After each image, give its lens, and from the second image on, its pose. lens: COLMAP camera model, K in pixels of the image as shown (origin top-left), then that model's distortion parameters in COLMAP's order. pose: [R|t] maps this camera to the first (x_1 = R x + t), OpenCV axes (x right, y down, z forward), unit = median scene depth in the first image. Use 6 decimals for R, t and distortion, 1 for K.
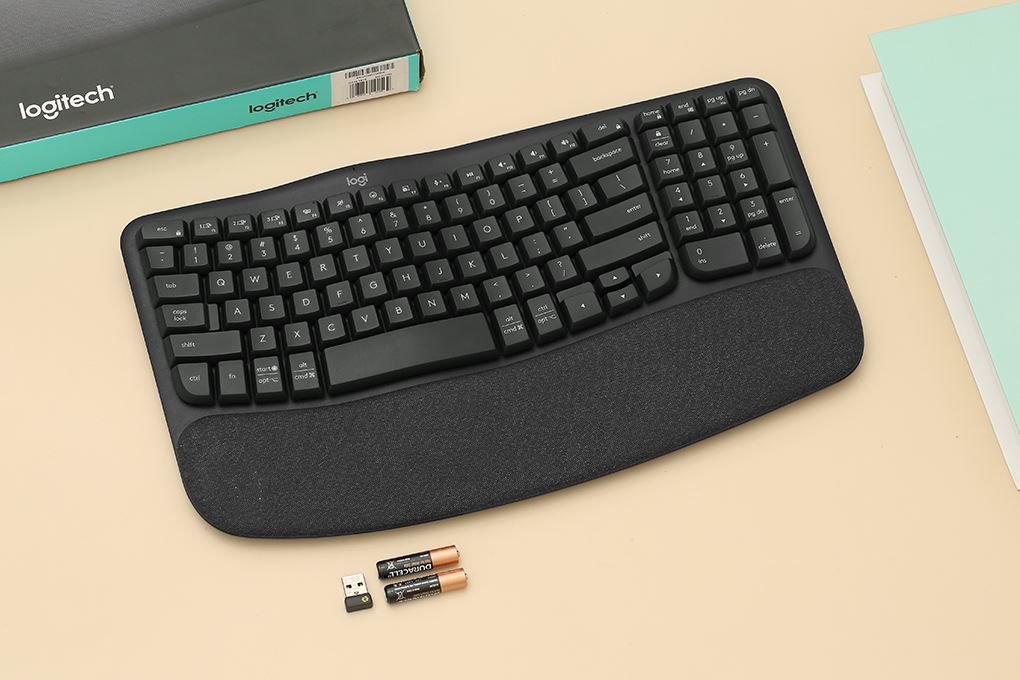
lens RADIAL K [[3494.1, 0, 510.0], [0, 3494.1, 340.0], [0, 0, 1]] dist [-0.091330, 0.714534]
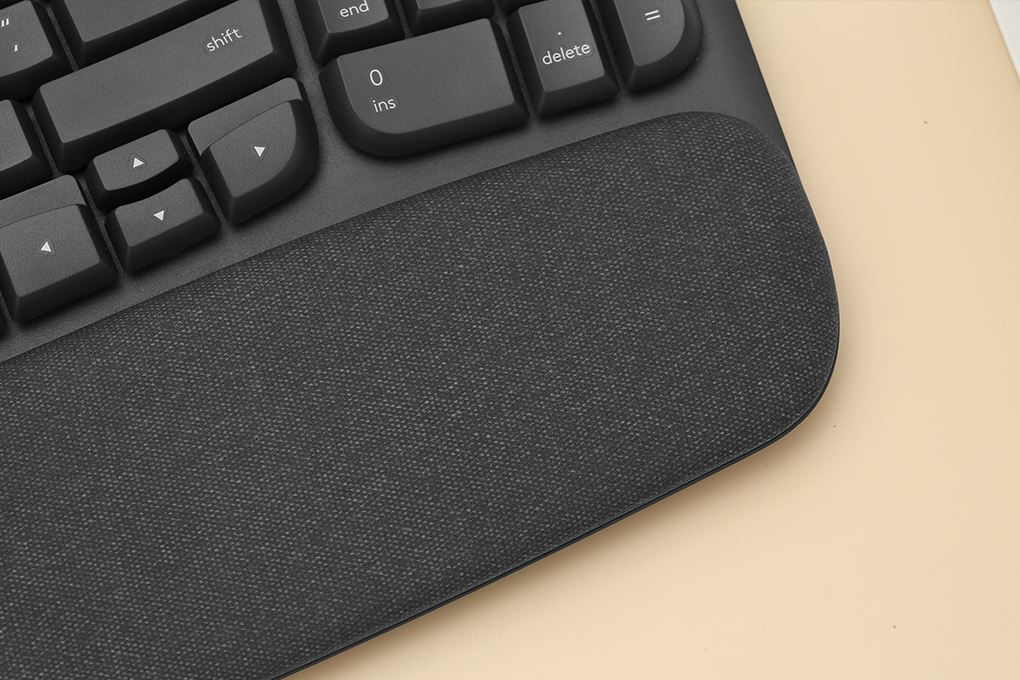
lens RADIAL K [[3494.1, 0, 510.0], [0, 3494.1, 340.0], [0, 0, 1]] dist [-0.091330, 0.714534]
pose [[0.999654, -0.026245, -0.001992, 0.068312], [0.026265, 0.989777, 0.140183, -0.048836], [-0.001707, -0.140186, 0.990124, 0.644020]]
